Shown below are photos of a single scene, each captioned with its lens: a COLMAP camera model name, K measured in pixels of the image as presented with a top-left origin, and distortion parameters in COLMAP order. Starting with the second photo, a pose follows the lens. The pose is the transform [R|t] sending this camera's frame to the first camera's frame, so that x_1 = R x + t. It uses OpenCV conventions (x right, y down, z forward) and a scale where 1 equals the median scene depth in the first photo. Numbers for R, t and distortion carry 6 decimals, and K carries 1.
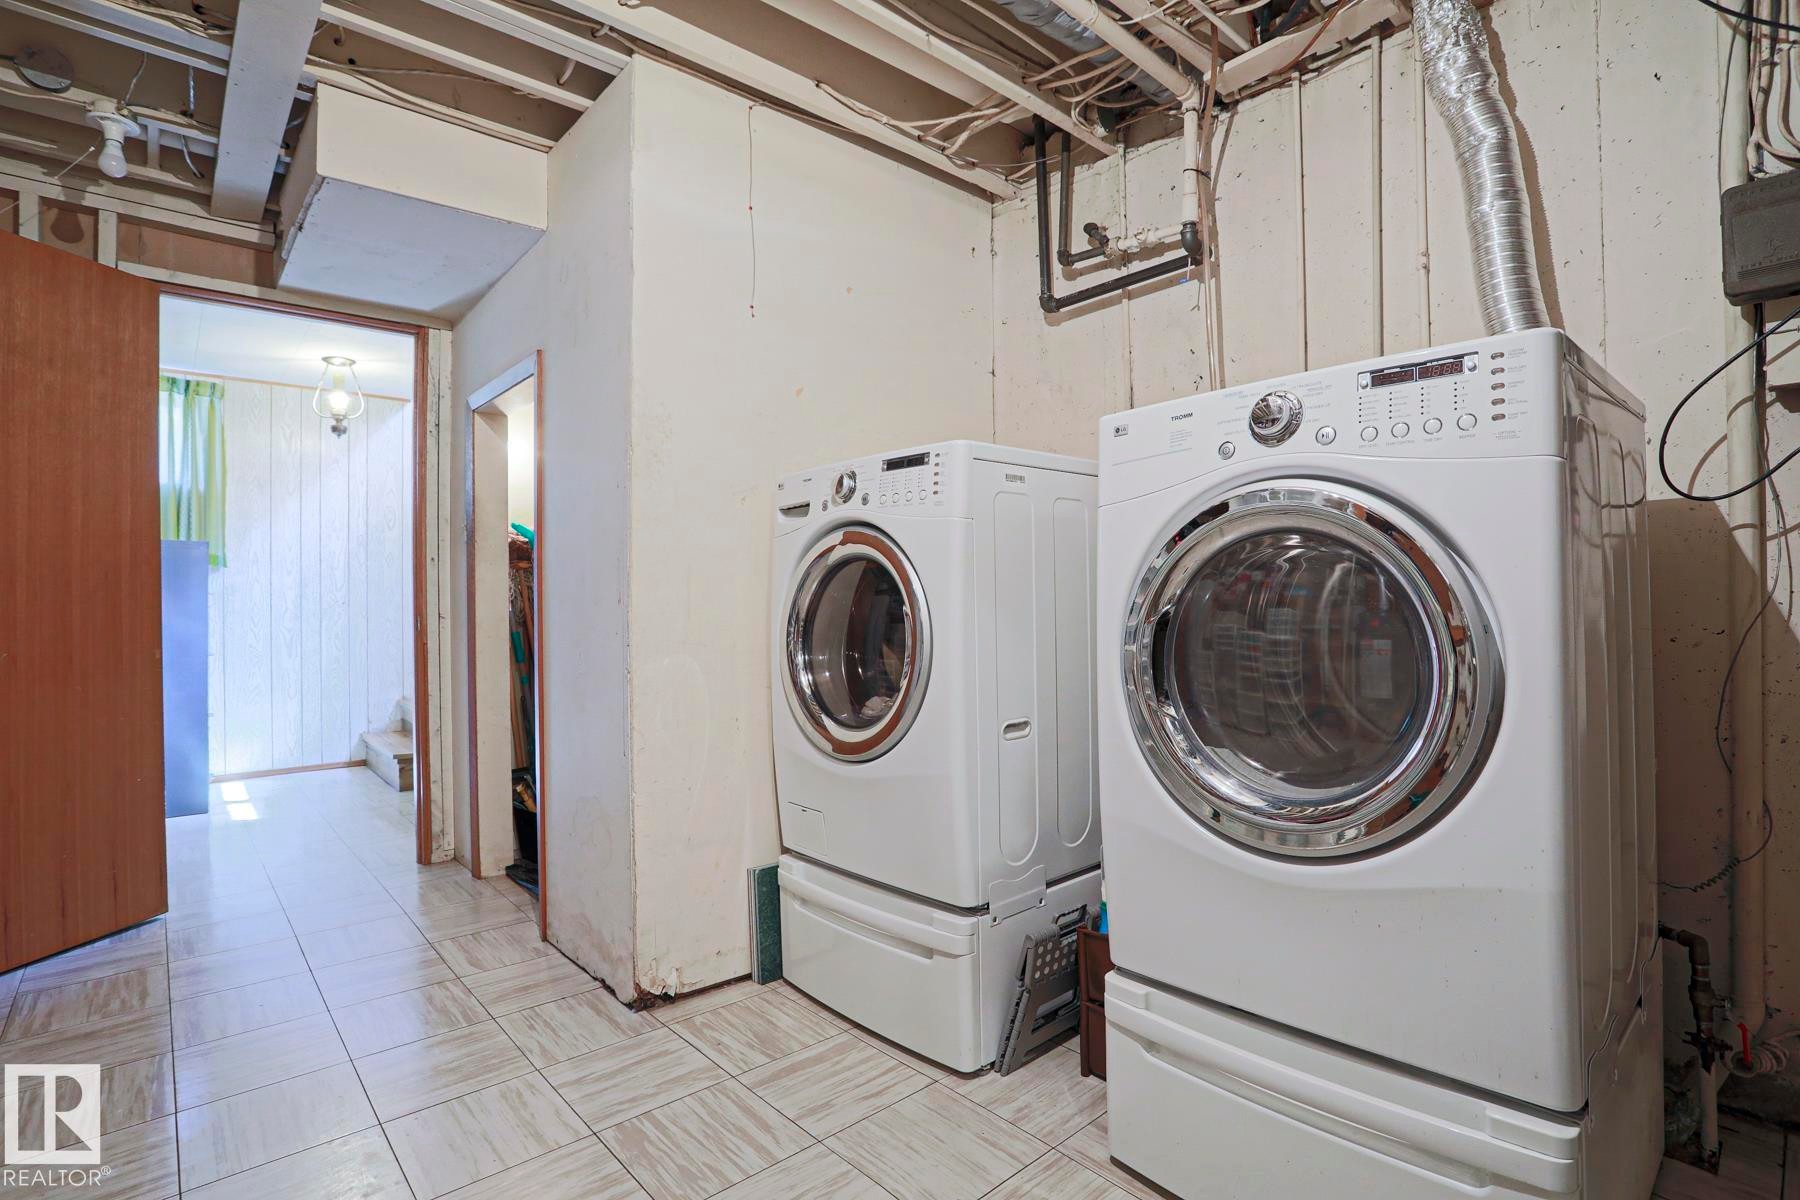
lens RADIAL K [[867.7, 0, 890.1], [0, 867.7, 598.7], [0, 0, 1]] dist [-0.075281, 0.028988]
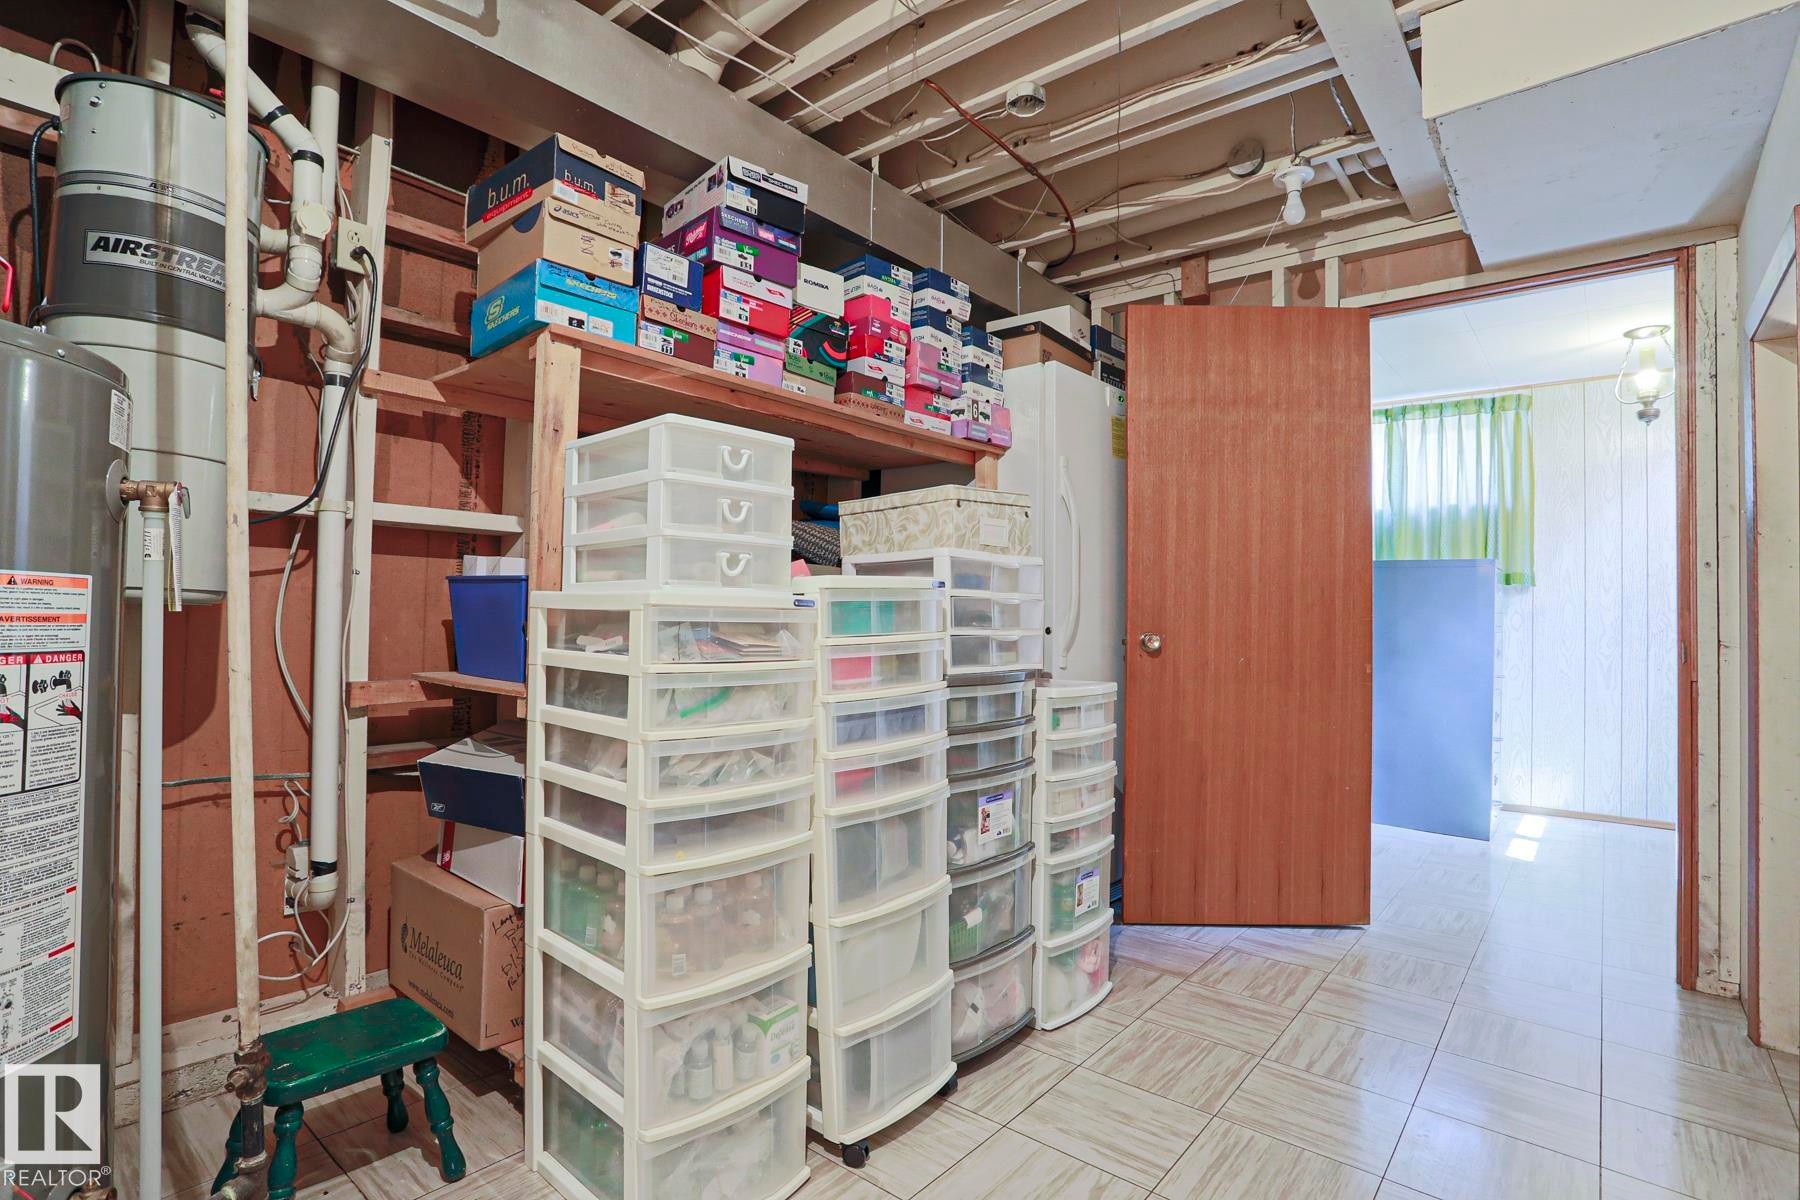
lens RADIAL K [[876.9, 0, 891.6], [0, 876.9, 597.4], [0, 0, 1]] dist [-0.083508, 0.039449]
pose [[0.152125, -0.013232, -0.988273, 0.068588], [-0.018274, 0.999702, -0.016198, 0.007060], [0.988192, 0.020524, 0.151837, 0.259847]]
